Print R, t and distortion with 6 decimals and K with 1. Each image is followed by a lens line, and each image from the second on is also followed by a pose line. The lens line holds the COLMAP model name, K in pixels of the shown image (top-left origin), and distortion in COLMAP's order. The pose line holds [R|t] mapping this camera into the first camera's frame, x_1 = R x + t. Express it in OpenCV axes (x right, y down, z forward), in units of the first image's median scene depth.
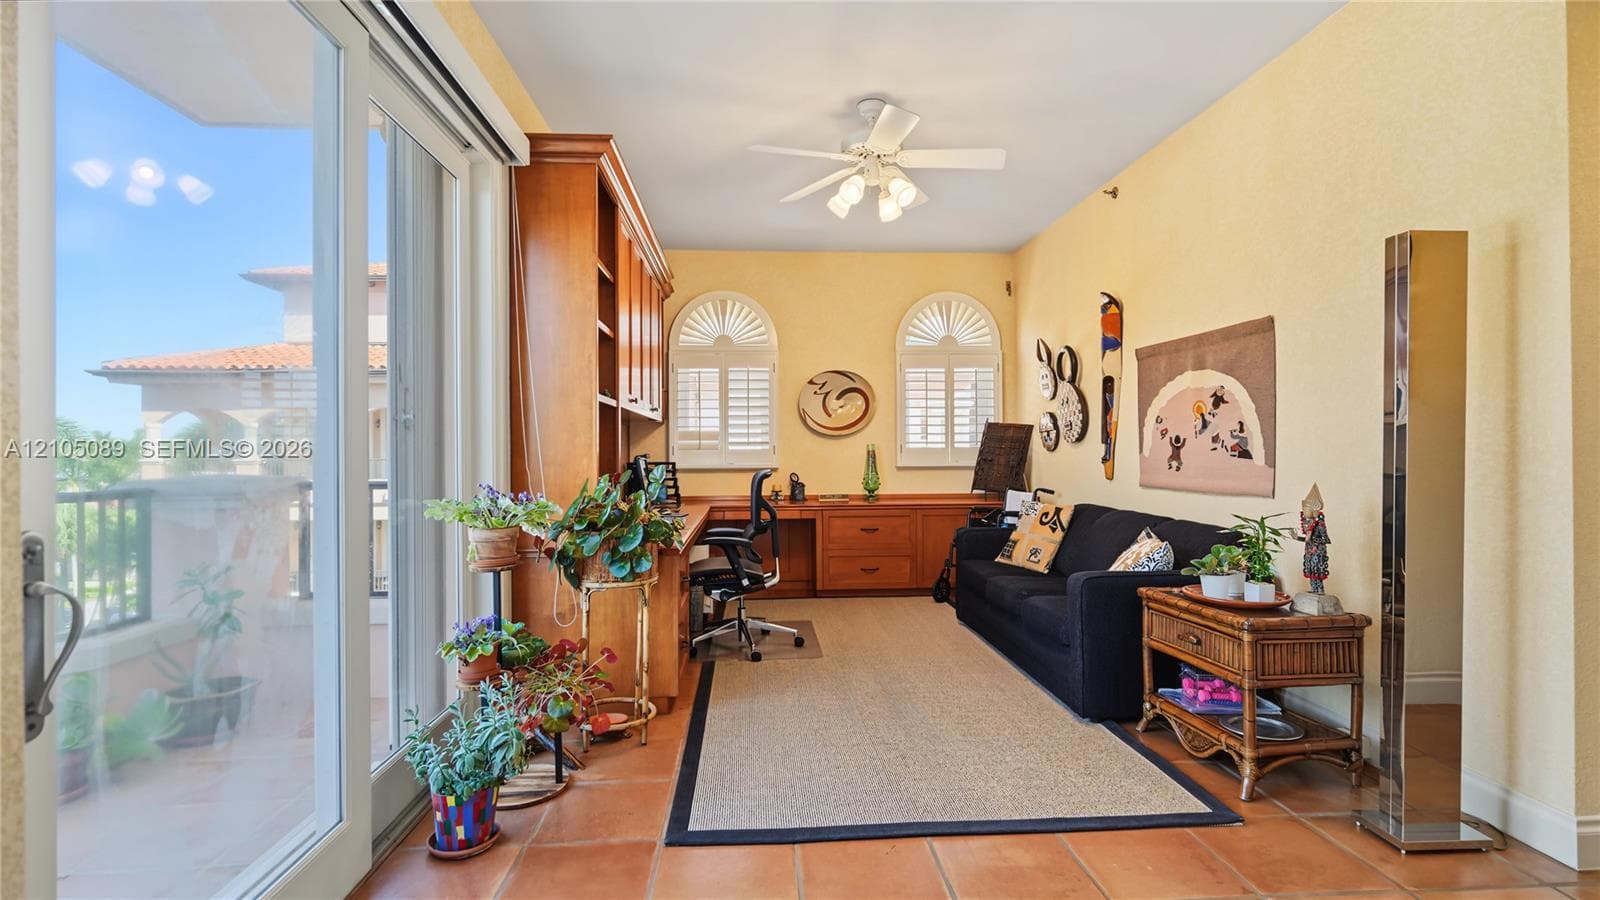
lens RADIAL K [[738.1, 0, 800.0], [0, 738.1, 450.0], [0, 0, 1]] dist [-0.002159, -0.000211]
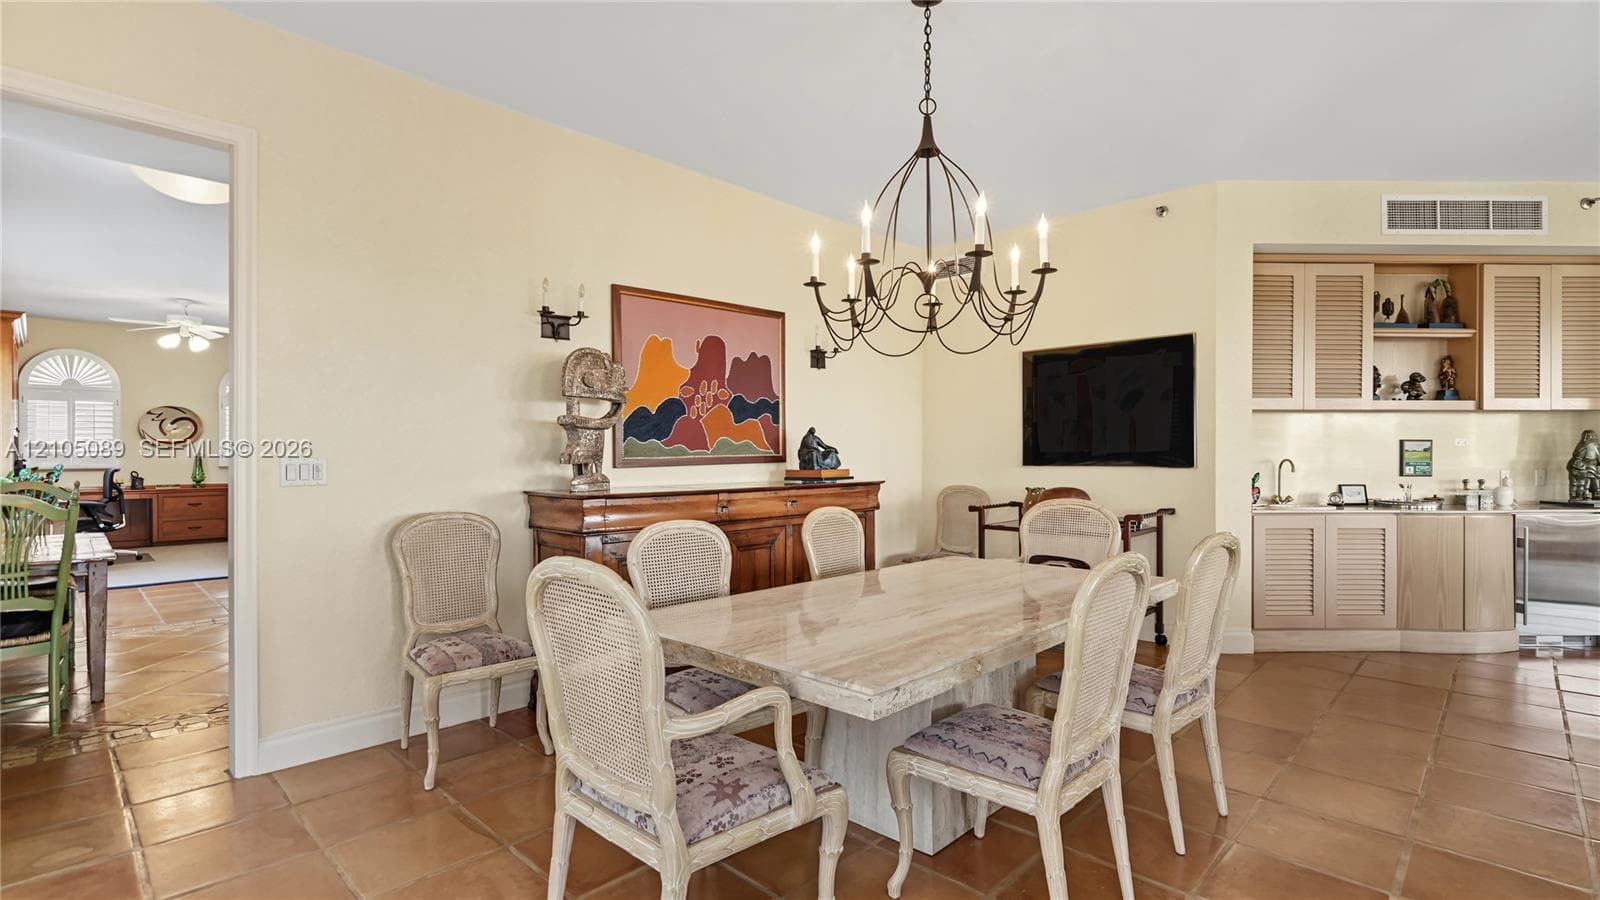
lens RADIAL K [[738.1, 0, 800.0], [0, 738.1, 450.0], [0, 0, 1]] dist [-0.002159, -0.000211]
pose [[0.744303, 0.004877, 0.667824, -0.000992], [-0.004431, 0.999987, -0.002364, -0.016023], [-0.667827, -0.001199, 0.744315, -1.081716]]
